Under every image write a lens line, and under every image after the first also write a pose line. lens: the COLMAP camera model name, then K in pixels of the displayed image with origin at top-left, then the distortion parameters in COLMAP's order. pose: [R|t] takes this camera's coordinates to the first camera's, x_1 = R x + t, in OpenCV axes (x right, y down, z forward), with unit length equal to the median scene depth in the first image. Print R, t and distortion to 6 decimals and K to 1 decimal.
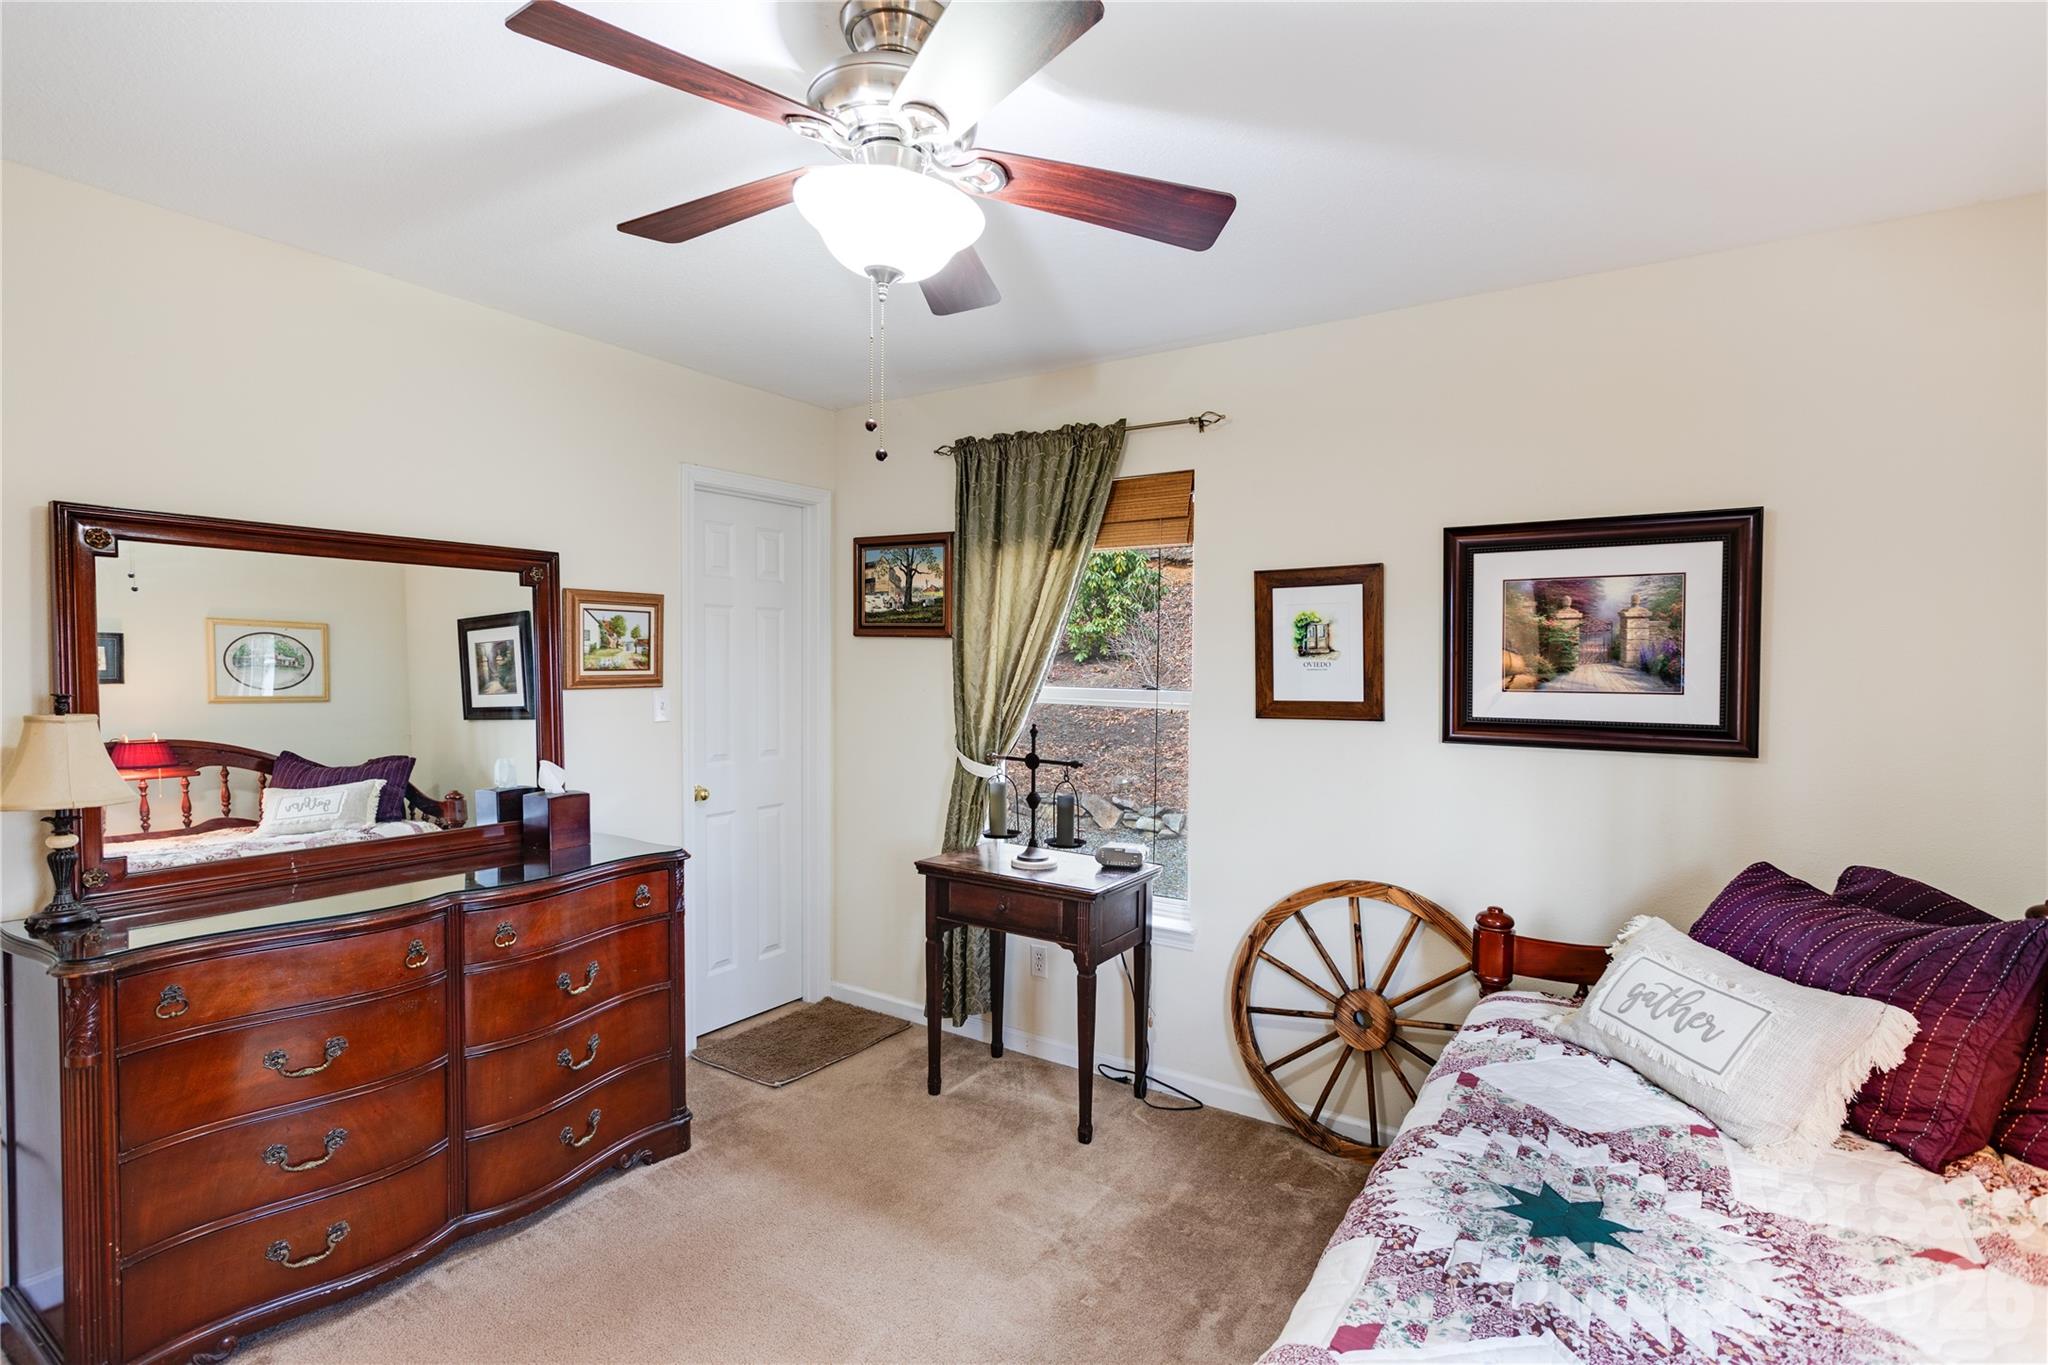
lens RADIAL K [[1004.0, 0, 1024.0], [0, 1004.0, 682.5], [0, 0, 1]] dist [0.000958, -0.000014]
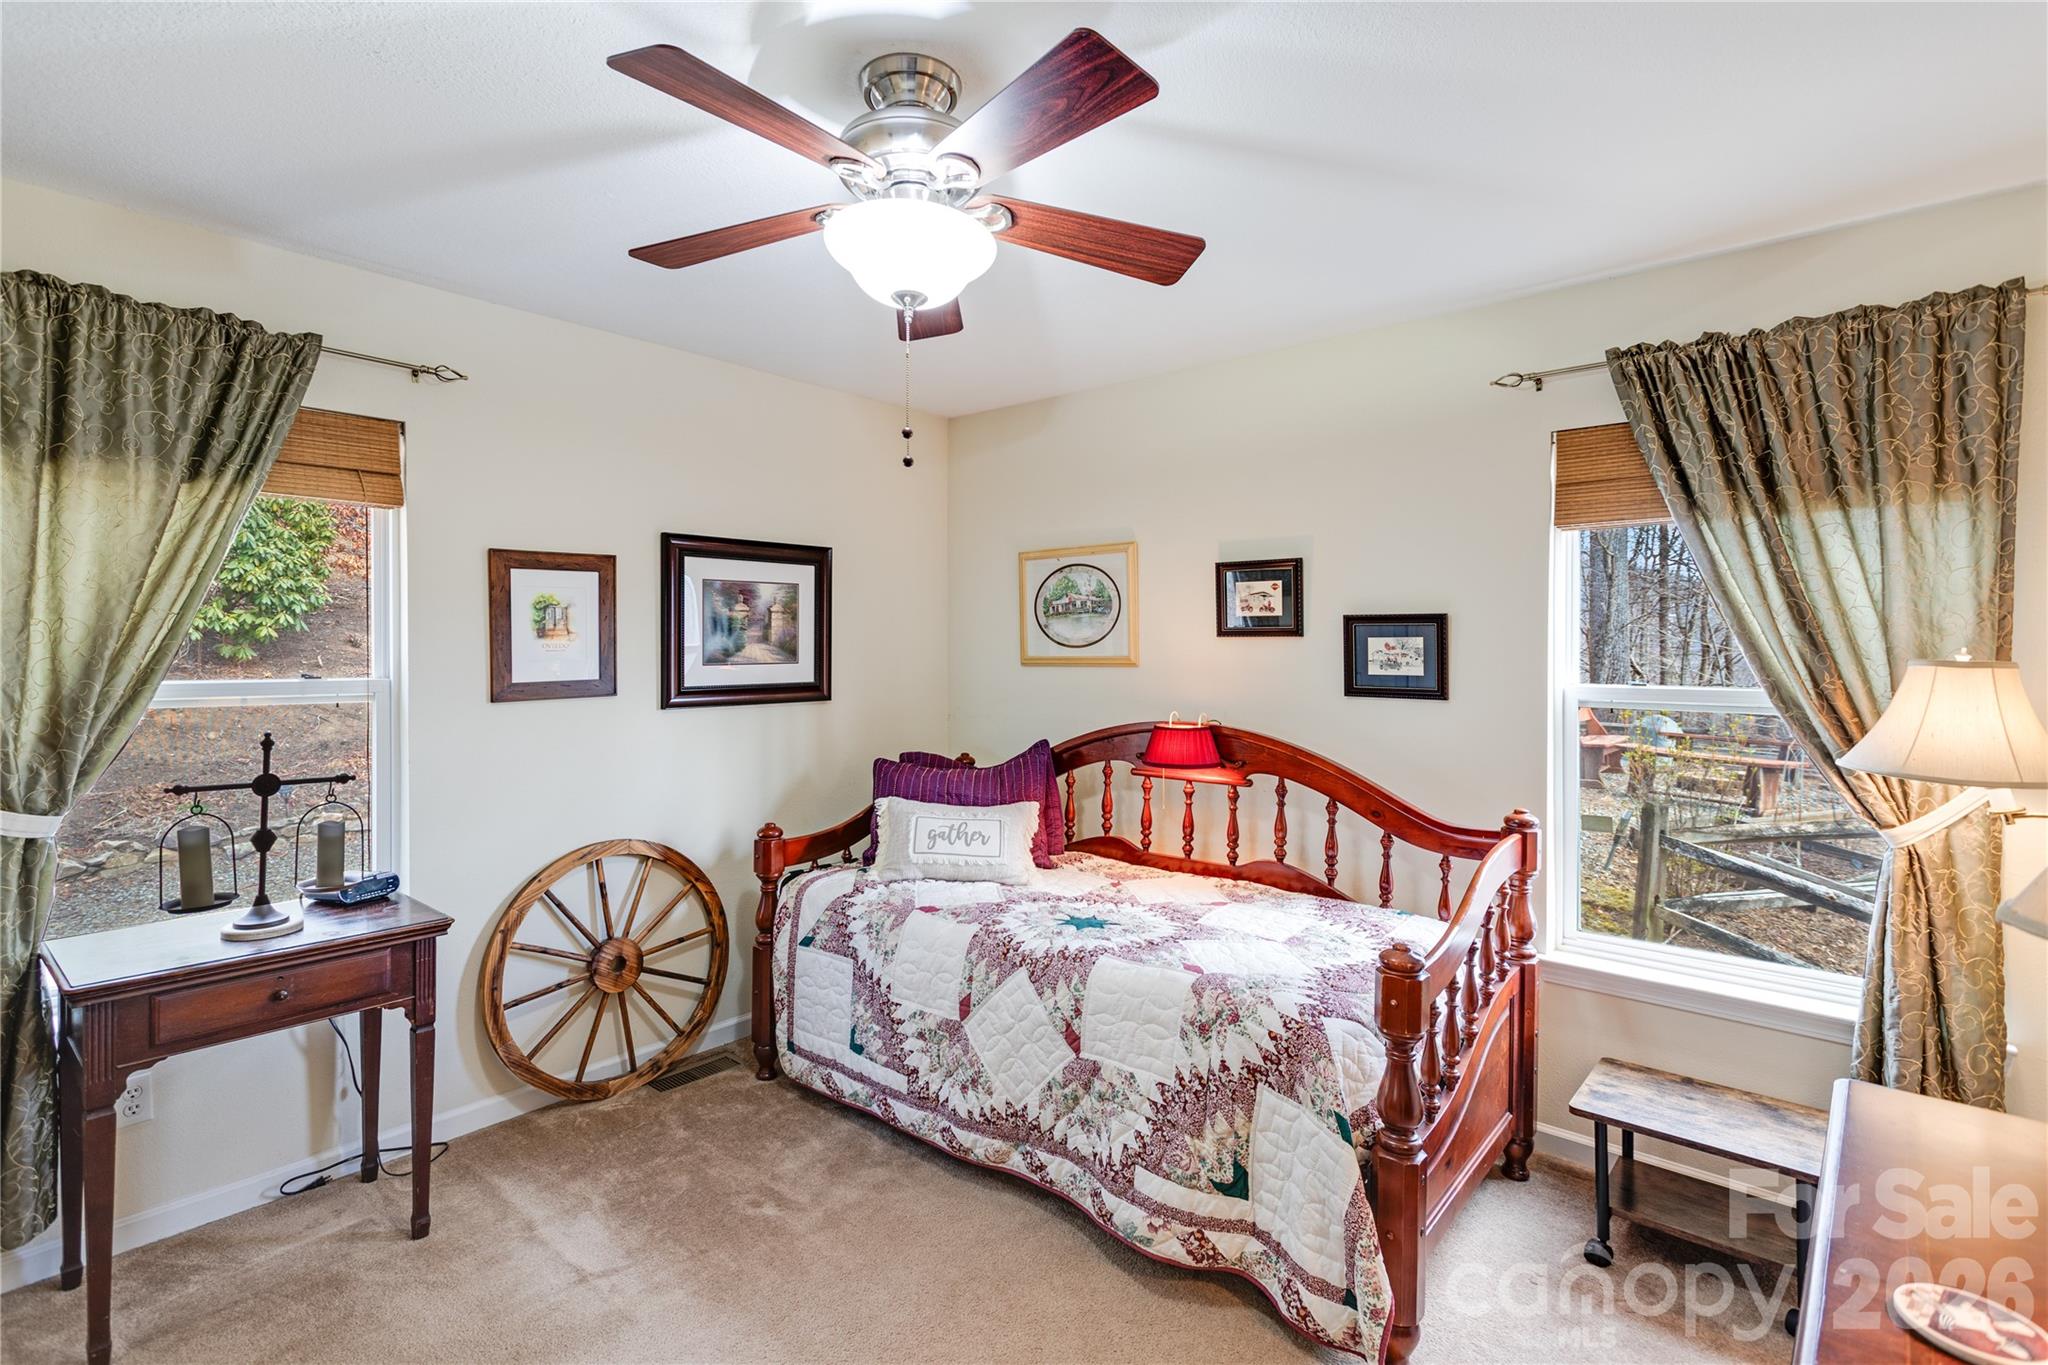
lens RADIAL K [[963.8, 0, 1022.4], [0, 963.8, 642.5], [0, 0, 1]] dist [-0.000407, -0.000053]
pose [[0.125369, -0.006251, 0.992091, -0.649332], [0.020716, 0.999779, 0.003682, -0.015464], [-0.991894, 0.020090, 0.125470, 0.409172]]
